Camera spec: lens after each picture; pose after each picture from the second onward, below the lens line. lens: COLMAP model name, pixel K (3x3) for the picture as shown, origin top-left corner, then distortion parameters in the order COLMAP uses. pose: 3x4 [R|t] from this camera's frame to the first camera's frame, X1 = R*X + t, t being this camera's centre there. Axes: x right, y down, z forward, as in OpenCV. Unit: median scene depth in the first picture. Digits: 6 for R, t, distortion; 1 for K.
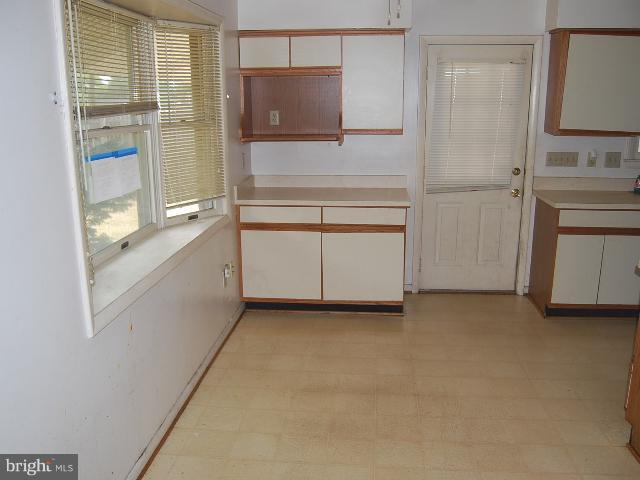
lens RADIAL K [[576.1, 0, 320.1], [0, 576.1, 239.7], [0, 0, 1]] dist [-0.065829, 0.017929]
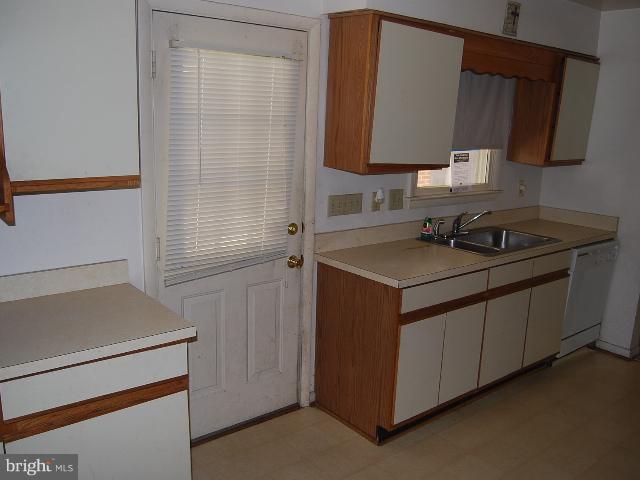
lens RADIAL K [[576.1, 0, 320.3], [0, 576.1, 240.8], [0, 0, 1]] dist [-0.065829, 0.017929]
pose [[0.703132, -0.127536, 0.699528, -0.090799], [0.131791, 0.990113, 0.048045, -0.135838], [-0.698739, 0.058409, 0.712988, 0.527260]]
